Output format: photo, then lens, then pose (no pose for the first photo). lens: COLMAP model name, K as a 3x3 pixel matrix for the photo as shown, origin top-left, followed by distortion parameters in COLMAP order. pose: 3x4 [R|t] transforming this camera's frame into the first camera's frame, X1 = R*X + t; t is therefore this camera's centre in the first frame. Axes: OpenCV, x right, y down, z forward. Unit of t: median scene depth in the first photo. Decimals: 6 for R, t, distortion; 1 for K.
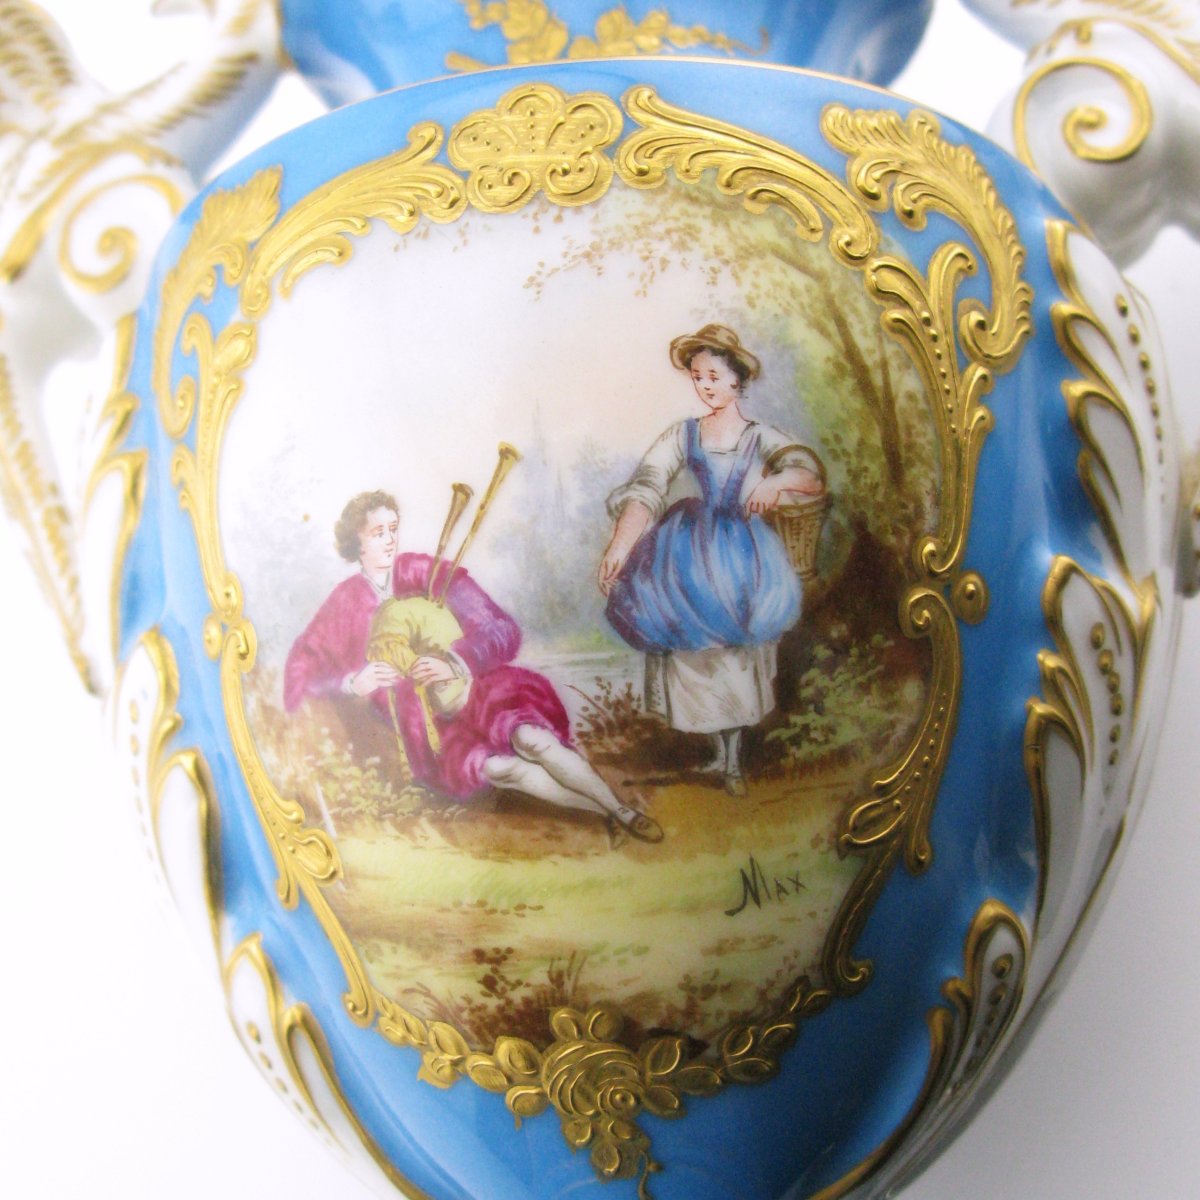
lens RADIAL K [[1858.8, 0, 603.0], [0, 1858.8, 681.8], [0, 0, 1]] dist [-0.190314, 0.163584]
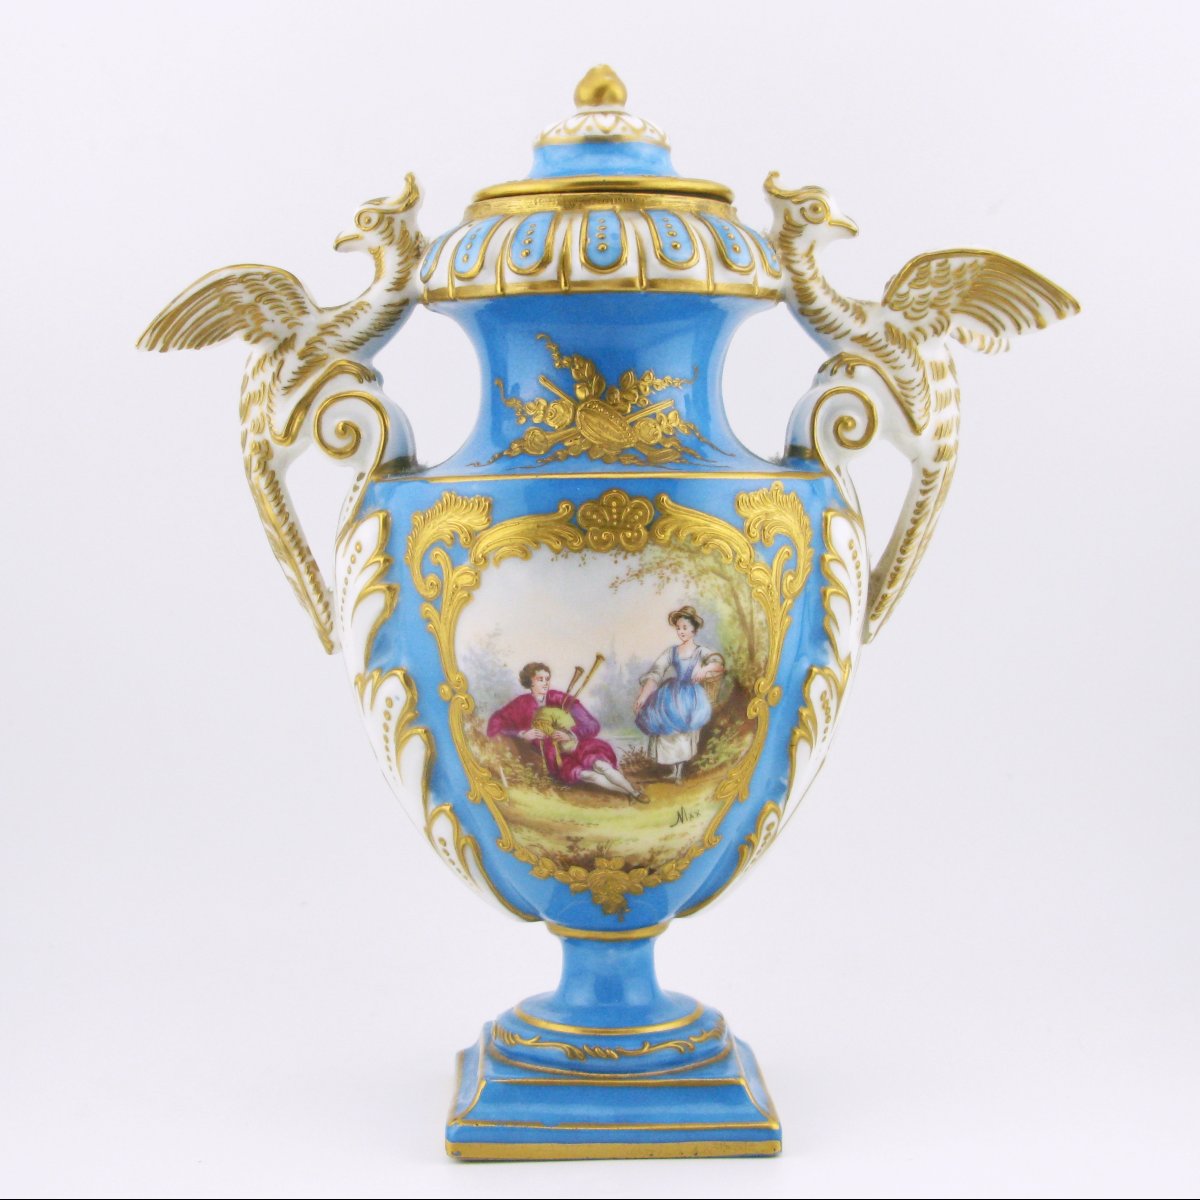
lens RADIAL K [[1948.4, 0, 600.0], [0, 1948.4, 600.0], [0, 0, 1]] dist [-0.123567, -0.006769]
pose [[0.981070, 0.013537, 0.193181, -0.539144], [-0.073019, 0.949783, 0.304271, -0.960090], [-0.179361, -0.312617, 0.932792, -1.345101]]
